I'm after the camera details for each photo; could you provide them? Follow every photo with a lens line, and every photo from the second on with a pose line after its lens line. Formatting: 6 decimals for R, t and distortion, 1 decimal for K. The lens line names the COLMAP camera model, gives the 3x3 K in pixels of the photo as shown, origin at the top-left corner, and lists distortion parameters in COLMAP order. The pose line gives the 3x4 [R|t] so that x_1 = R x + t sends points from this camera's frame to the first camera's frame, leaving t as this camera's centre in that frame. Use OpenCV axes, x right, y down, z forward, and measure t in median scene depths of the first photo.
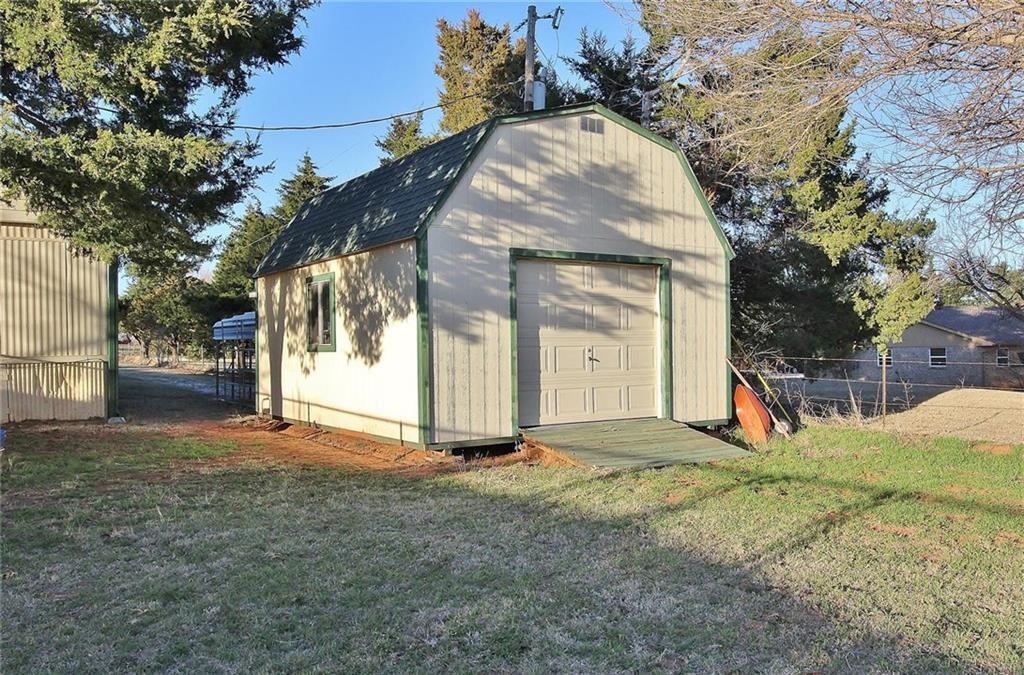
lens RADIAL K [[834.8, 0, 512.0], [0, 834.8, 337.5], [0, 0, 1]] dist [-0.006151, -0.002184]
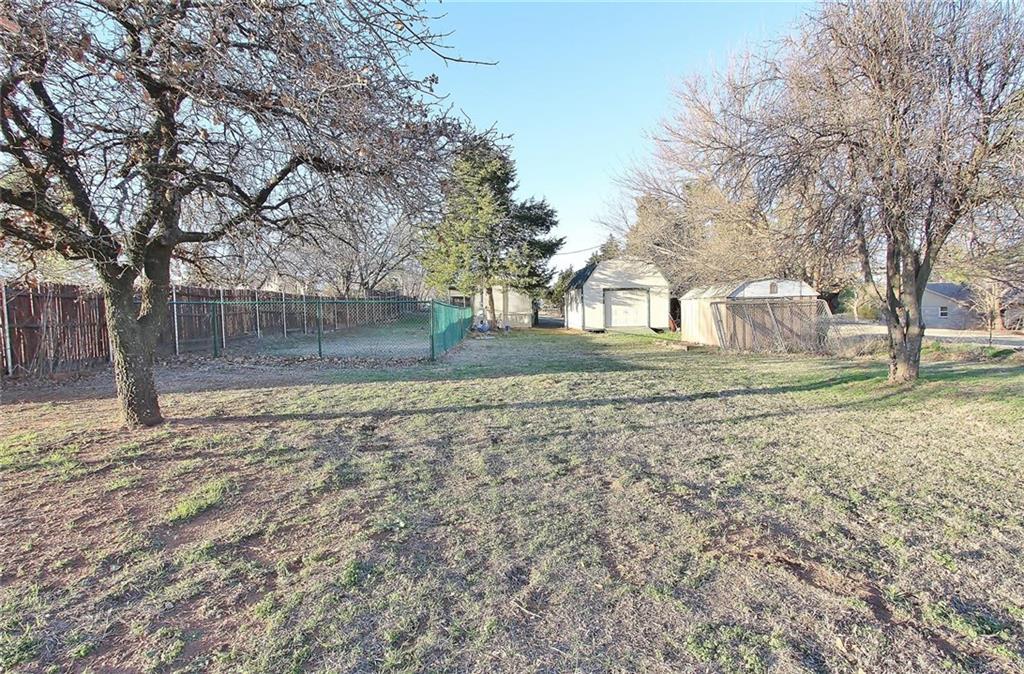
lens RADIAL K [[459.8, 0, 512.0], [0, 459.8, 337.0], [0, 0, 1]] dist [-0.001311, -0.000064]
pose [[0.857369, 0.021846, -0.514238, 0.839614], [0.014623, 0.997662, 0.066762, -0.014718], [0.514494, -0.064759, 0.855045, -1.390315]]
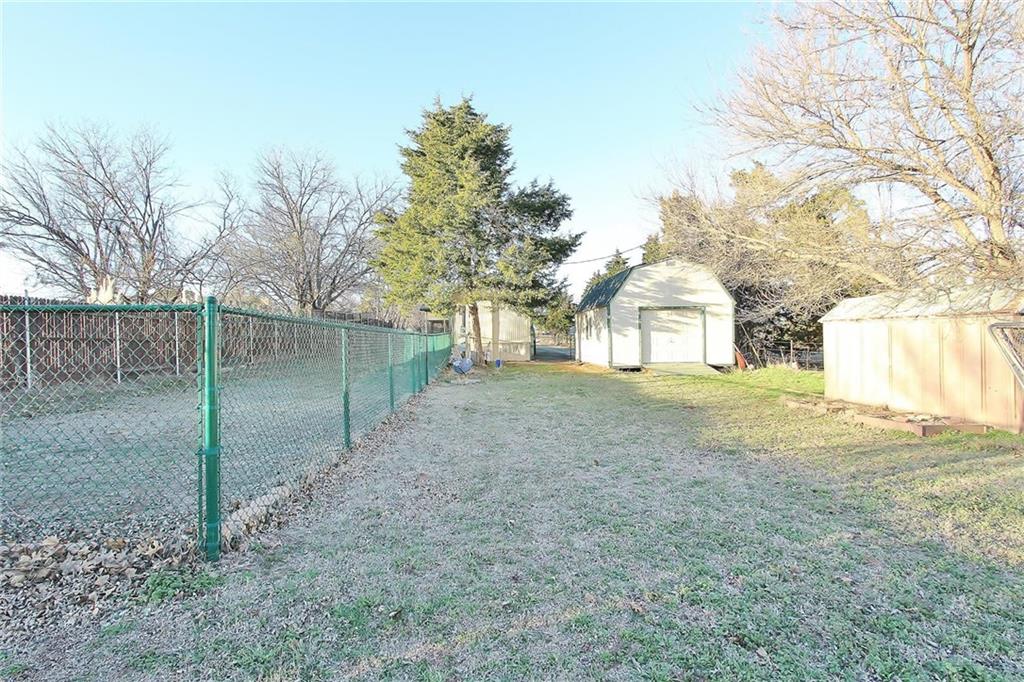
lens RADIAL K [[462.7, 0, 512.0], [0, 462.7, 341.0], [0, 0, 1]] dist [-0.026970, 0.004852]
pose [[0.870195, 0.000724, -0.492706, 0.424819], [0.010126, 0.999761, 0.019354, -0.015048], [0.492603, -0.021831, 0.869980, -0.741977]]
